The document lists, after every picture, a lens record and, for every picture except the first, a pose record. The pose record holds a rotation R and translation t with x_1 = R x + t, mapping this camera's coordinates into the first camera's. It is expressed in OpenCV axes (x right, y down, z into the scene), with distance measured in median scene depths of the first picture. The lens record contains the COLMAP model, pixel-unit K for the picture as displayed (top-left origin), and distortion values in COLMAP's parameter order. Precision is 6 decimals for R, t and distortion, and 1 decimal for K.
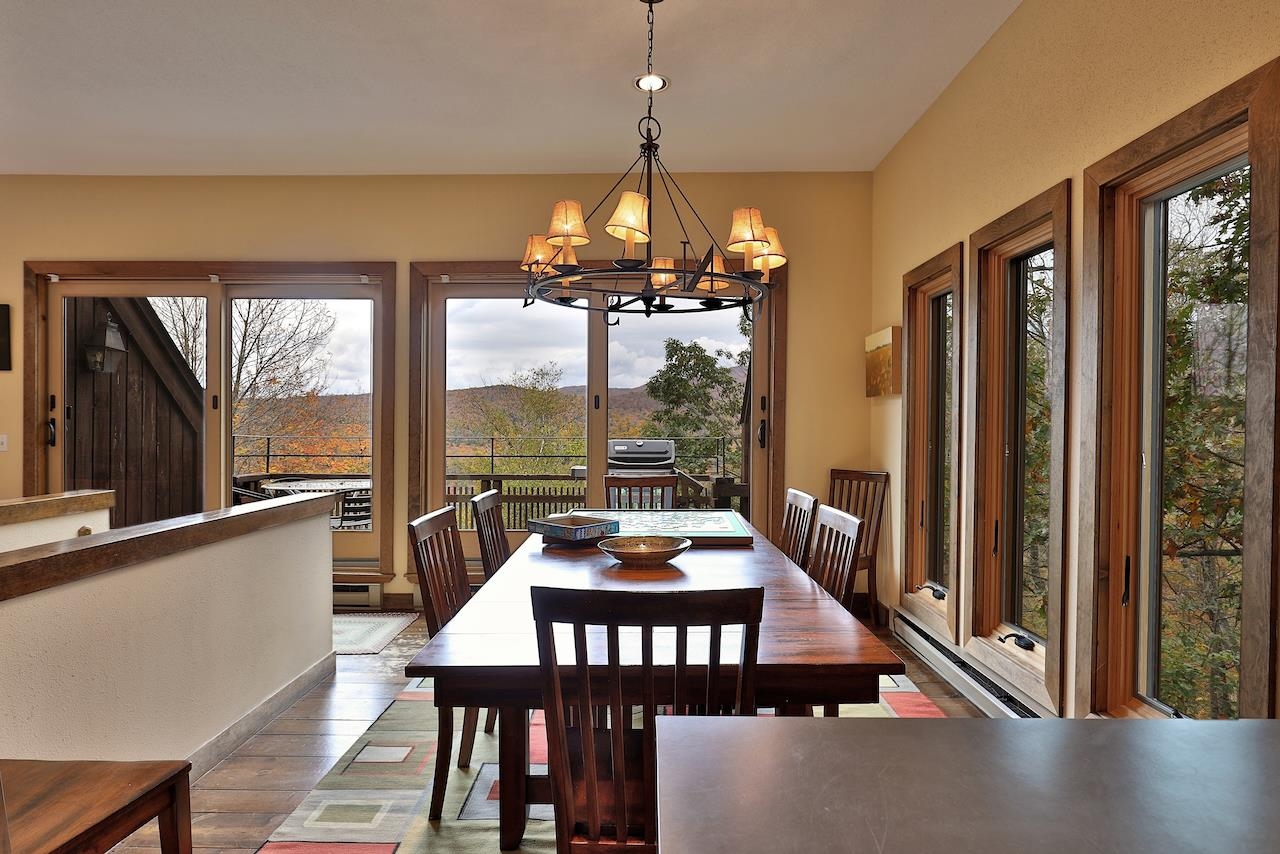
lens RADIAL K [[684.0, 0, 640.4], [0, 684.0, 427.8], [0, 0, 1]] dist [0.001099, 0.000303]
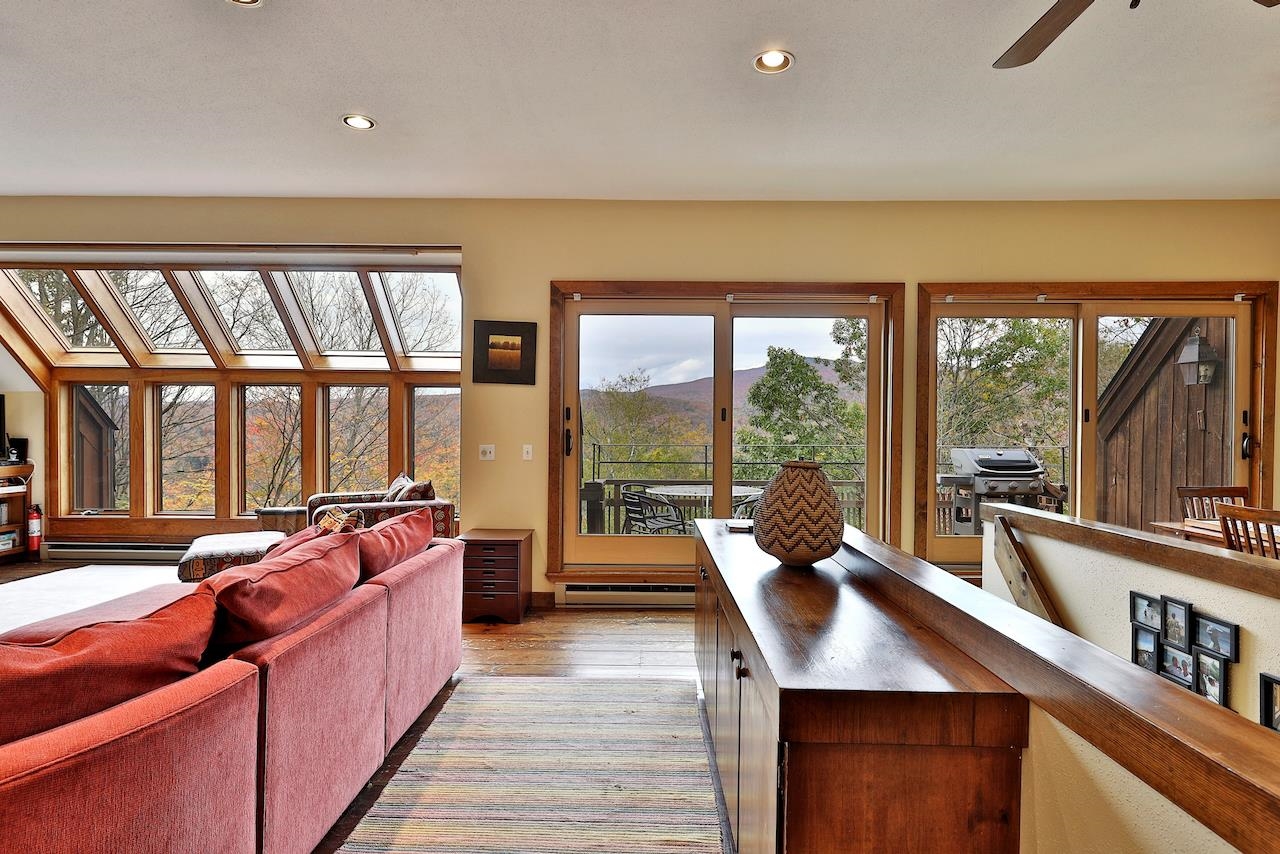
lens RADIAL K [[663.1, 0, 645.8], [0, 663.1, 432.4], [0, 0, 1]] dist [-0.000651, -0.000989]
pose [[0.999908, 0.002724, 0.013272, -0.182558], [-0.002768, 0.999991, 0.003270, -0.003089], [-0.013263, -0.003306, 0.999907, -0.005908]]
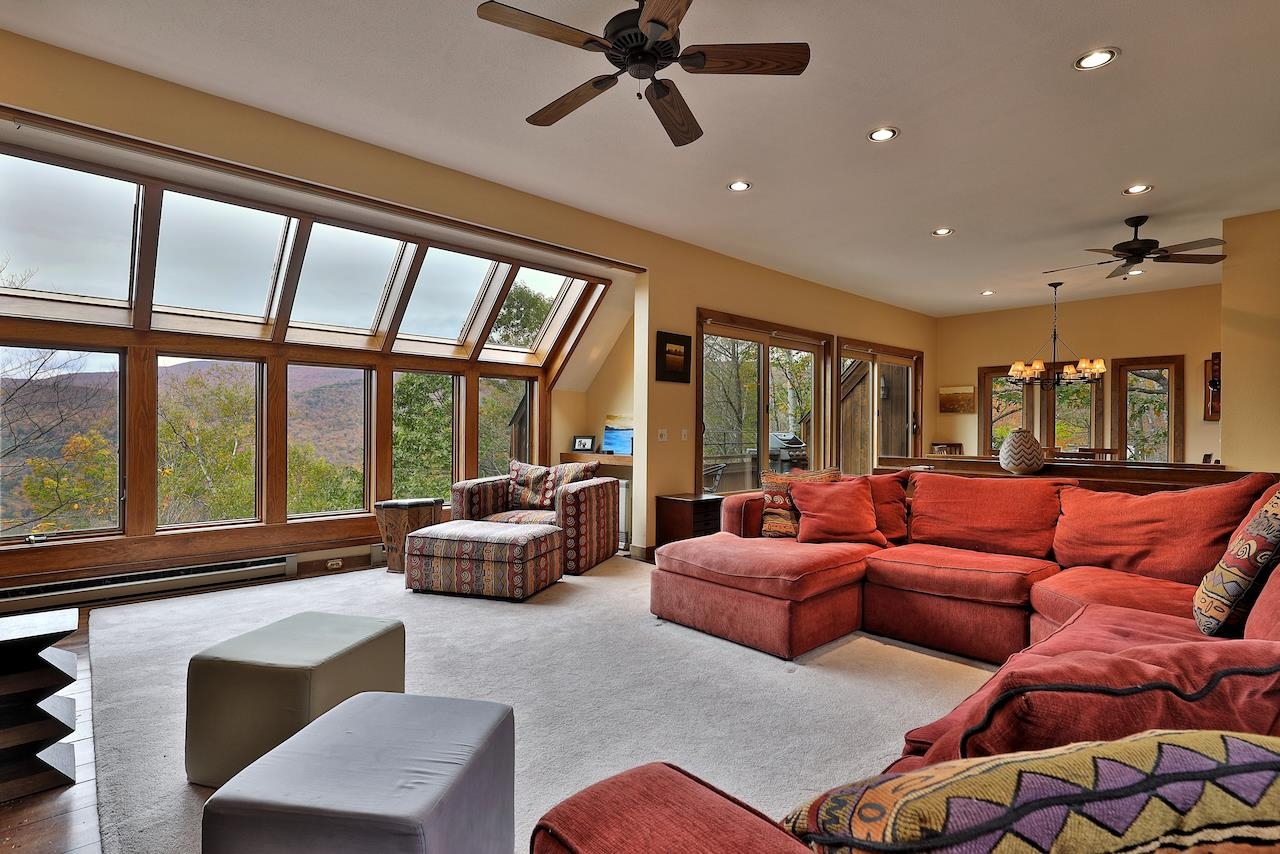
lens RADIAL K [[616.9, 0, 696.3], [0, 616.9, 419.6], [0, 0, 1]] dist [0.008361, -0.000458]
pose [[0.689898, 0.012994, 0.723790, -0.435537], [-0.006397, 0.999909, -0.011854, 0.001174], [-0.723878, 0.003548, 0.689918, 0.030354]]
